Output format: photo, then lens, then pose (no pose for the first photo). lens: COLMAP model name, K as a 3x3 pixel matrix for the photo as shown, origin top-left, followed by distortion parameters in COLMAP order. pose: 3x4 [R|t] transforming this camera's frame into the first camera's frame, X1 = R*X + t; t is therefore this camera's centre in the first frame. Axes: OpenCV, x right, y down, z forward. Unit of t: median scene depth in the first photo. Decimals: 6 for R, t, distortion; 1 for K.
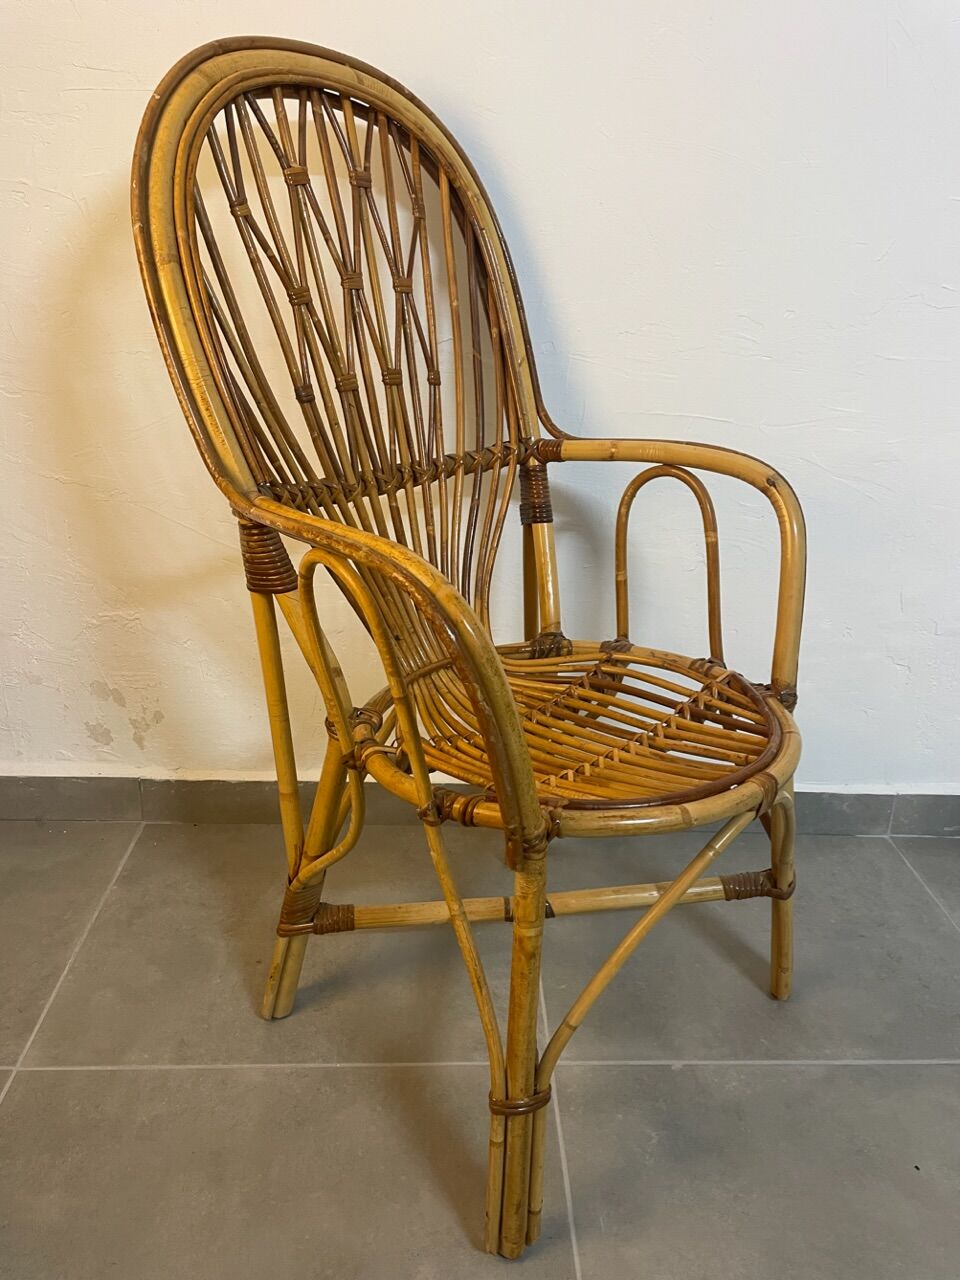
lens RADIAL K [[993.4, 0, 485.4], [0, 993.4, 635.1], [0, 0, 1]] dist [0.053638, -0.076419]
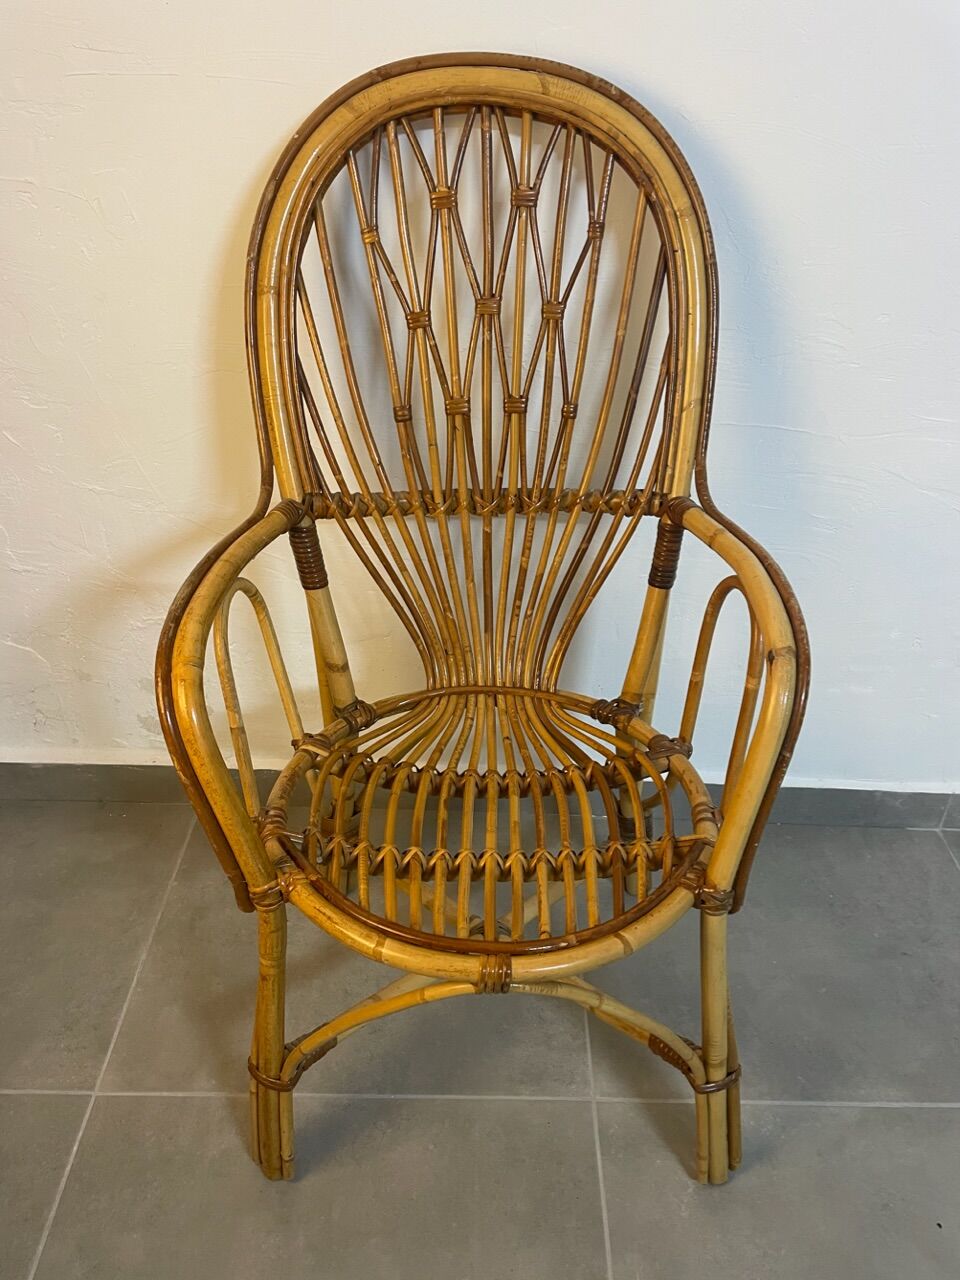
lens RADIAL K [[993.4, 0, 482.7], [0, 993.4, 634.3], [0, 0, 1]] dist [0.053638, -0.076419]
pose [[0.998818, 0.013018, -0.046842, -0.007744], [-0.003328, 0.979533, 0.201256, -0.250269], [0.048503, -0.200862, 0.978418, 0.061666]]
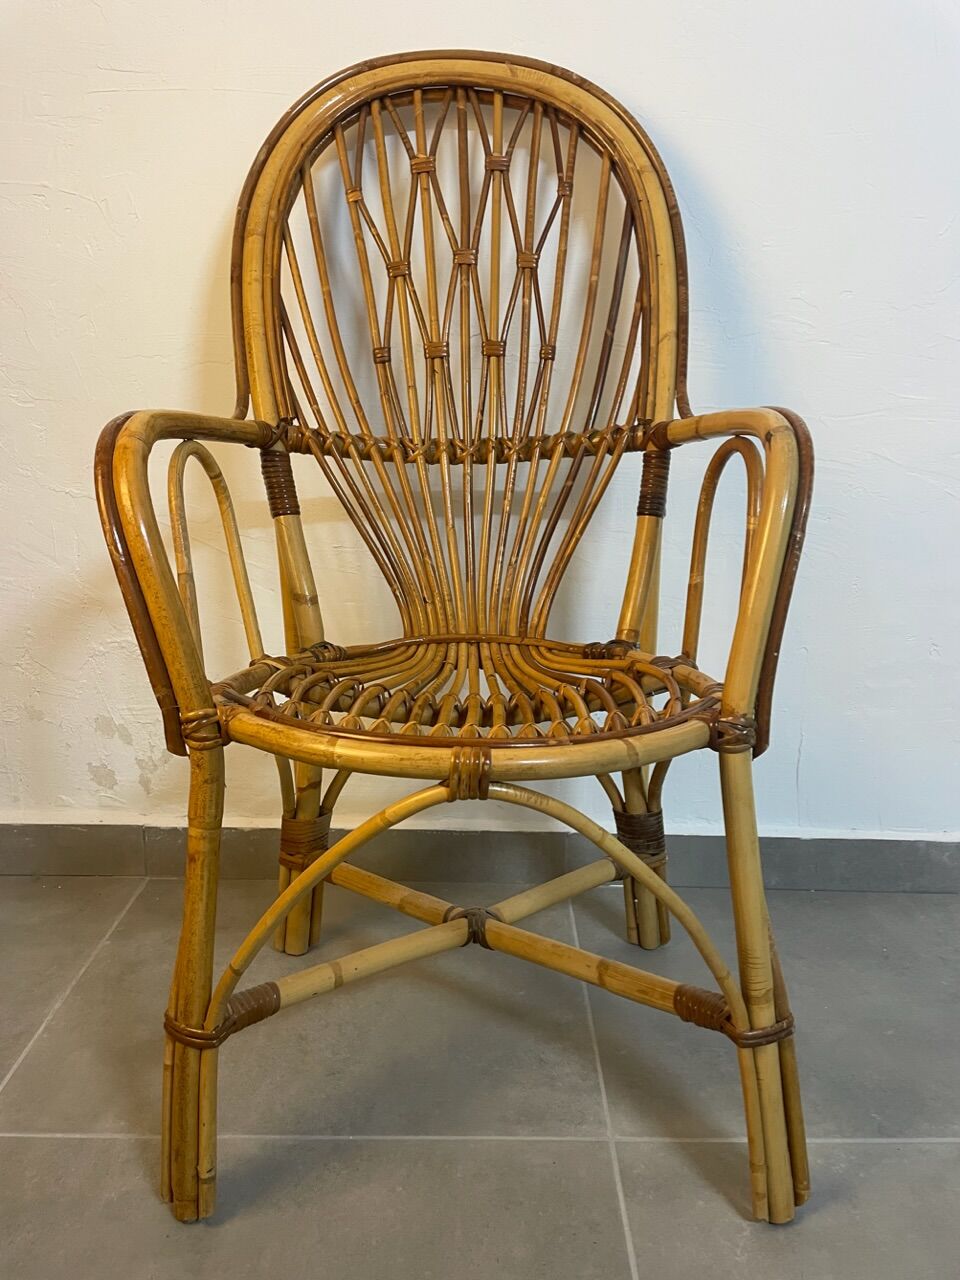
lens RADIAL K [[993.4, 0, 478.8], [0, 993.4, 626.7], [0, 0, 1]] dist [0.053638, -0.076419]
pose [[0.998562, -0.016617, -0.050964, 0.006024], [0.008864, 0.988835, -0.148748, 0.131708], [0.052867, 0.148082, 0.987561, 0.125552]]
